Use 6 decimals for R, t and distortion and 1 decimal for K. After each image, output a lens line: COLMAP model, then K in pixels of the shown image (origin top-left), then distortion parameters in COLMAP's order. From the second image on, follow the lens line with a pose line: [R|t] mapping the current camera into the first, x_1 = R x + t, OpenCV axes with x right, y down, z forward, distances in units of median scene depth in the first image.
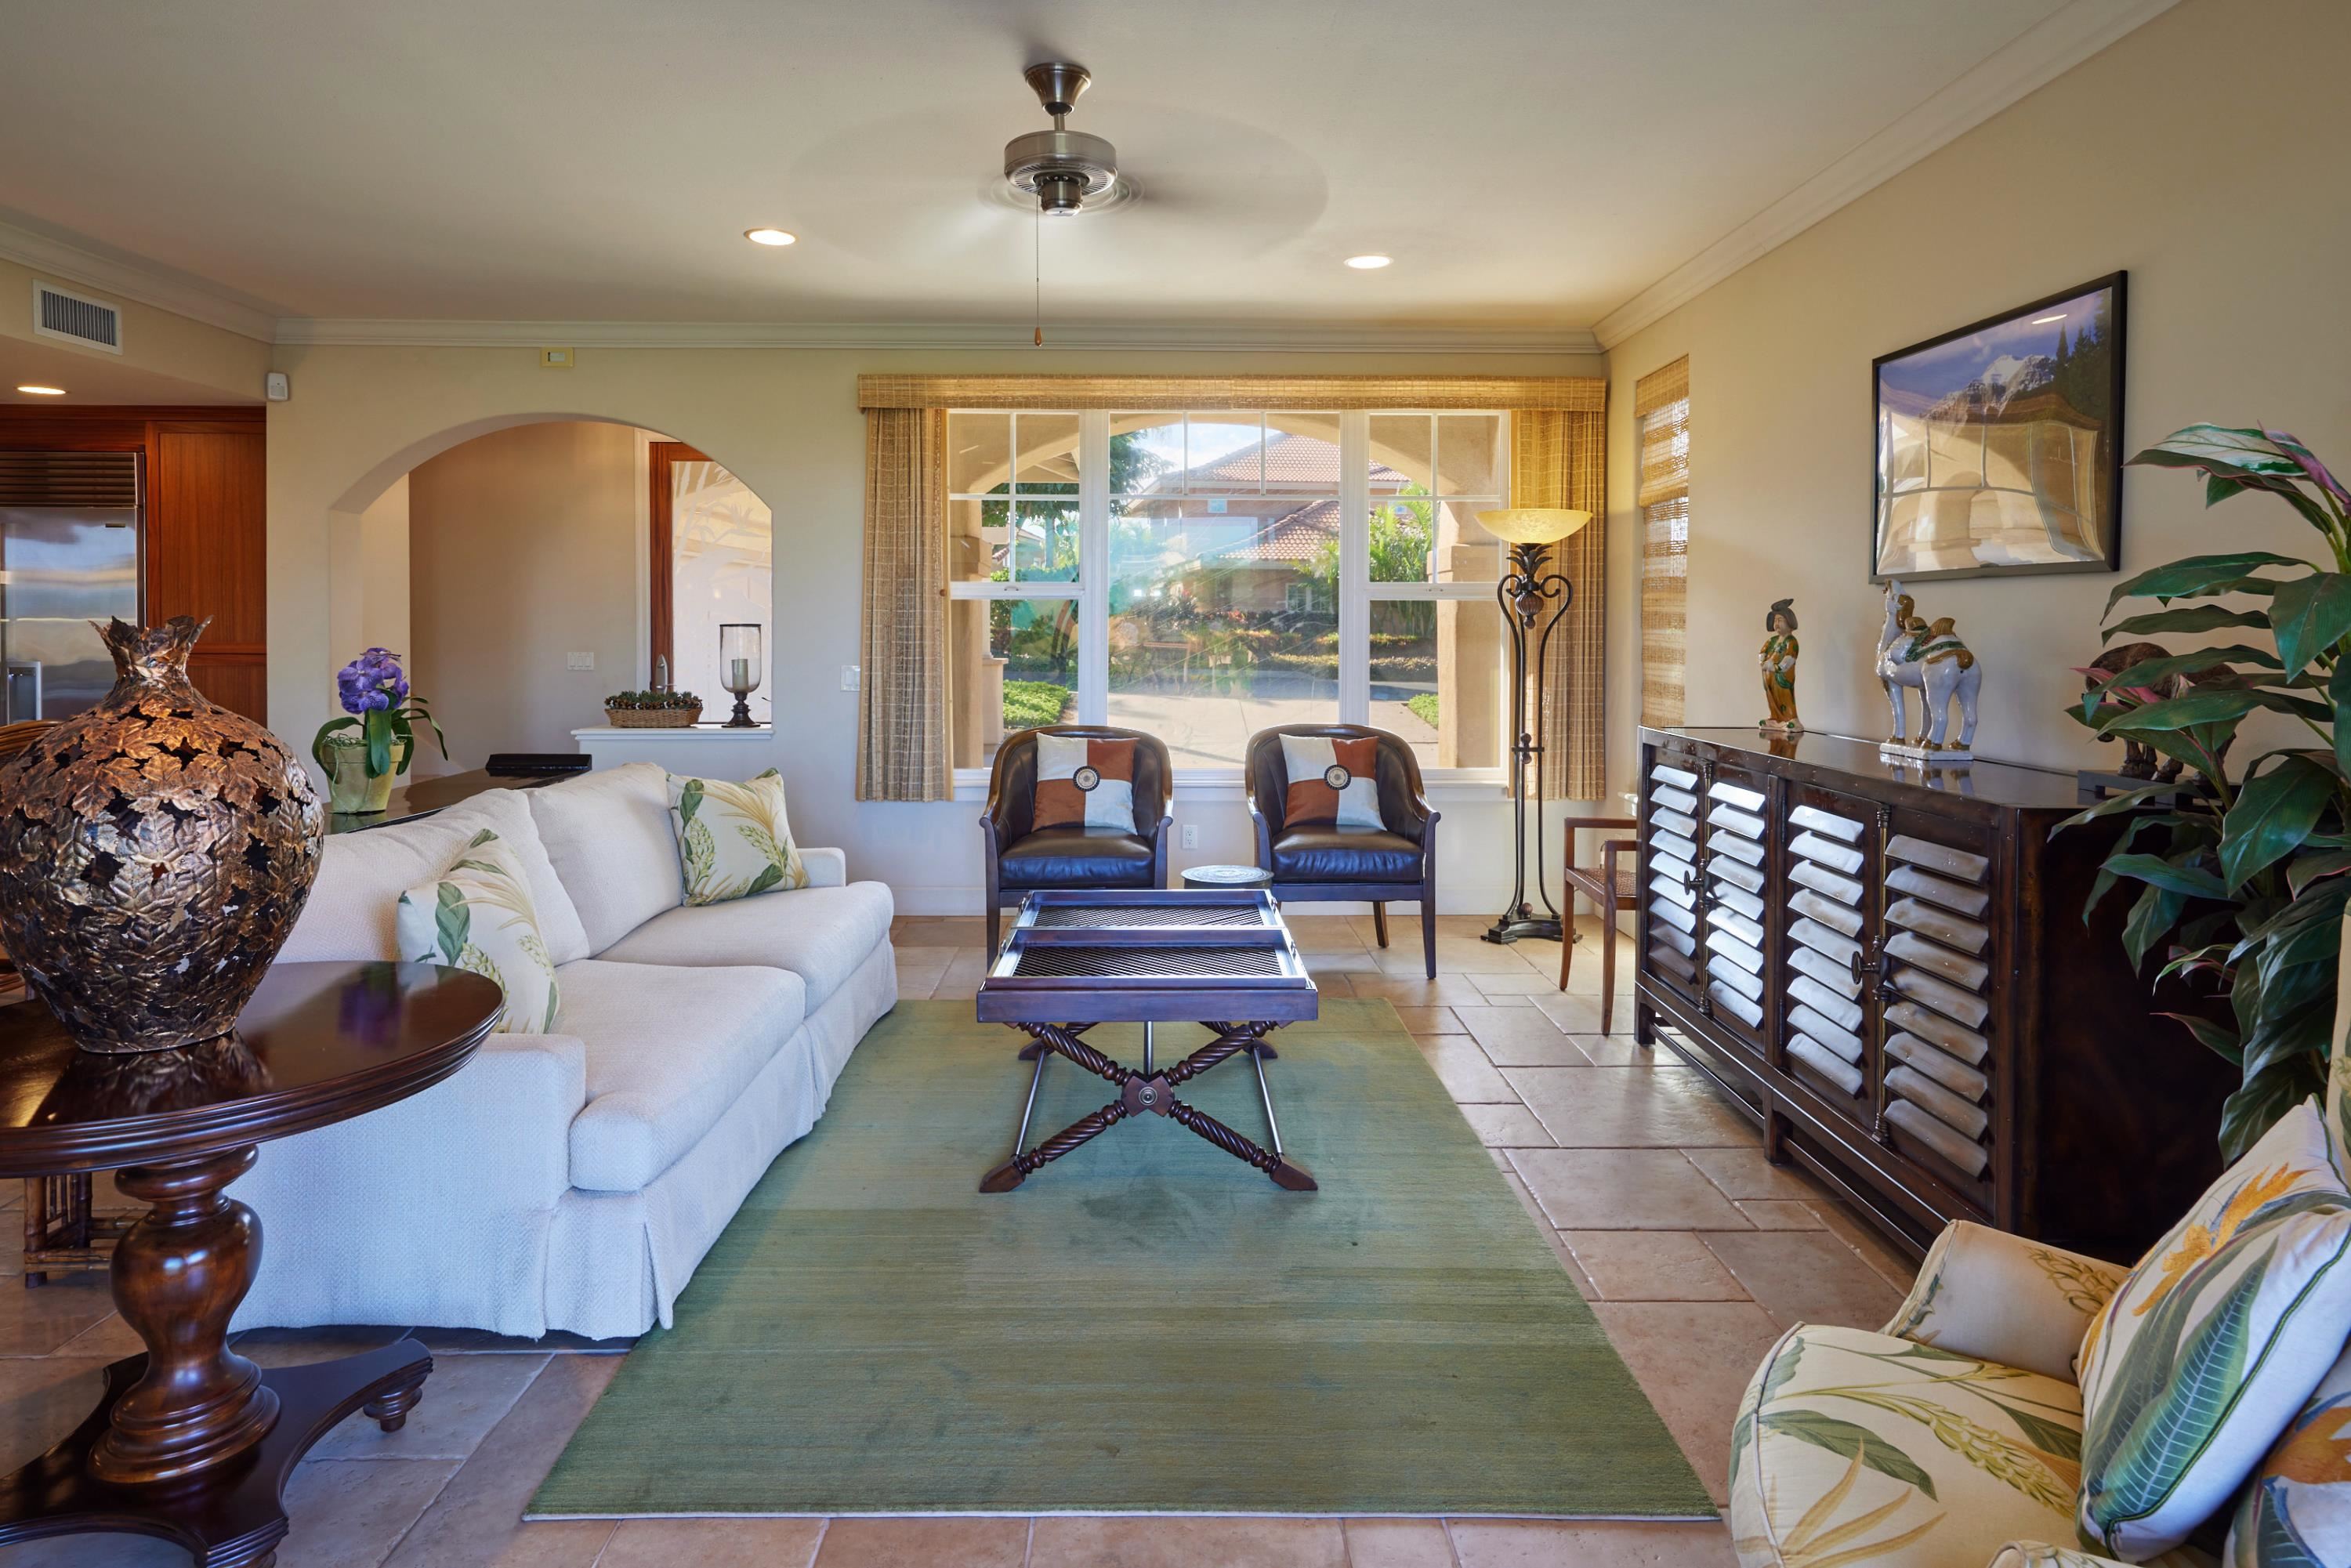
lens RADIAL K [[1310.9, 0, 1176.7], [0, 1310.9, 782.9], [0, 0, 1]] dist [0.023532, 0.001078]
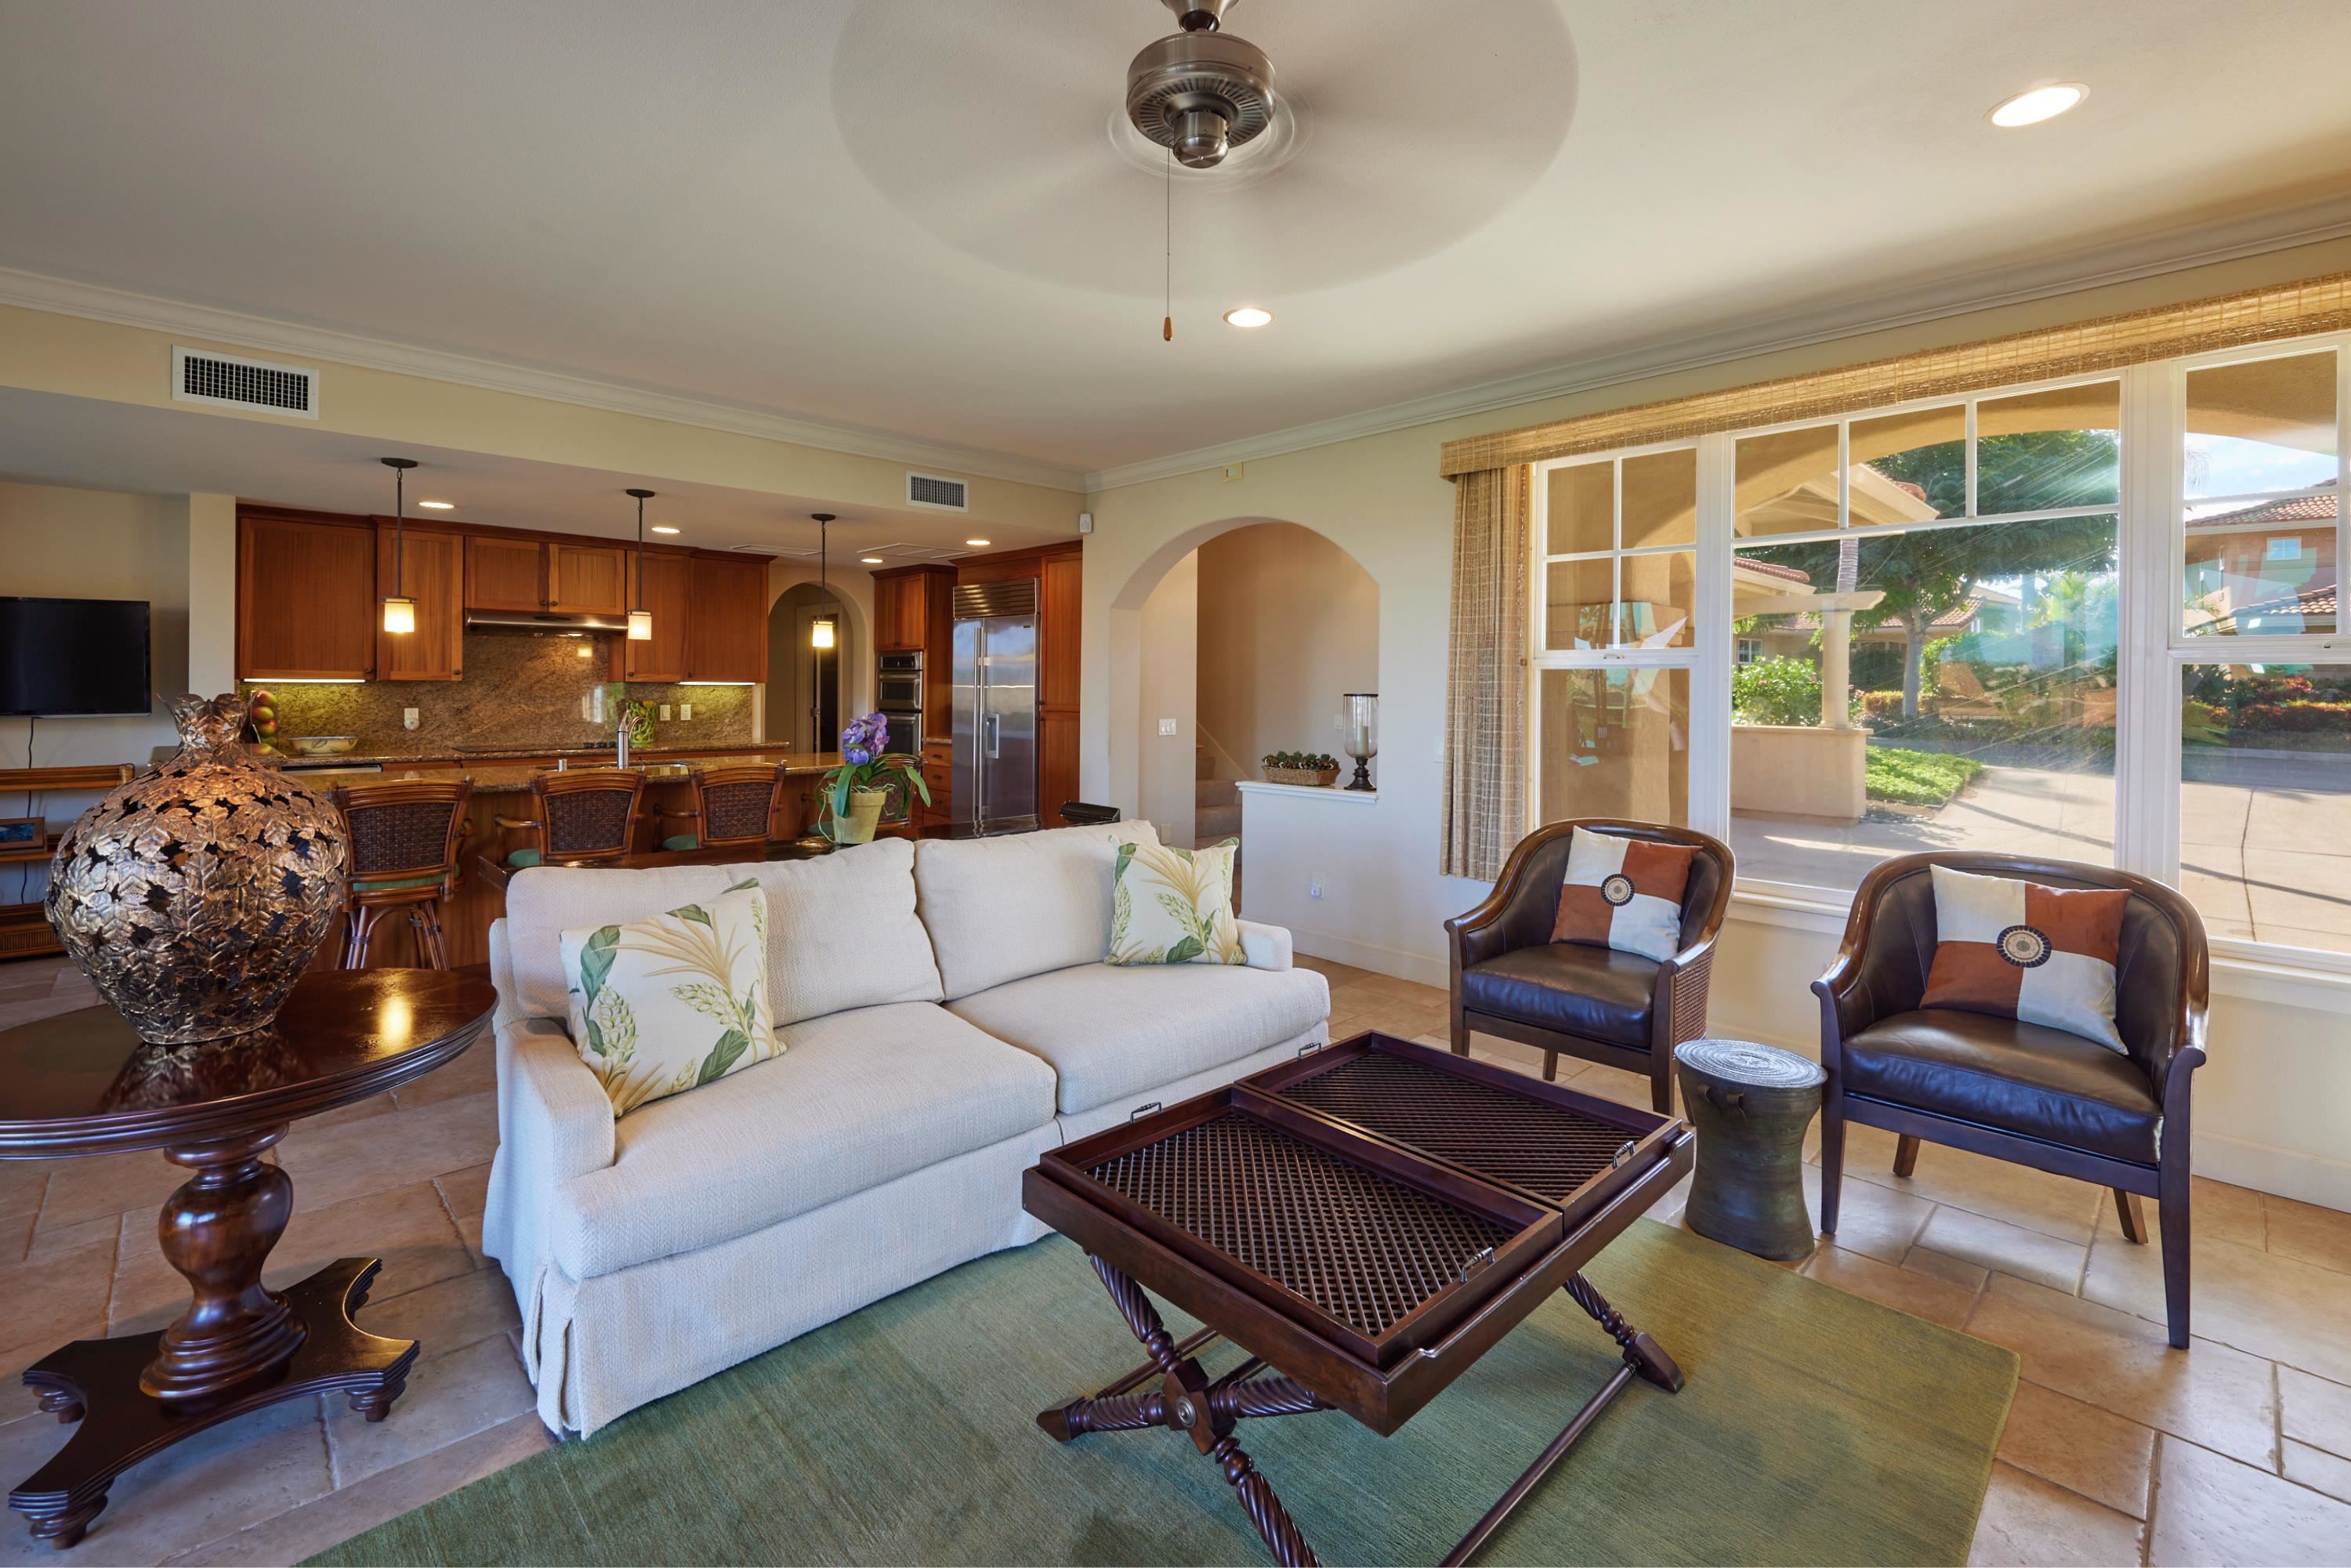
lens RADIAL K [[1034.3, 0, 1160.7], [0, 1034.3, 747.1], [0, 0, 1]] dist [0.001132, 0.000385]
pose [[0.684160, 0.047848, -0.727761, 0.187847], [-0.094250, 0.995279, -0.023167, -0.046907], [0.723217, 0.084441, 0.685439, 0.338657]]
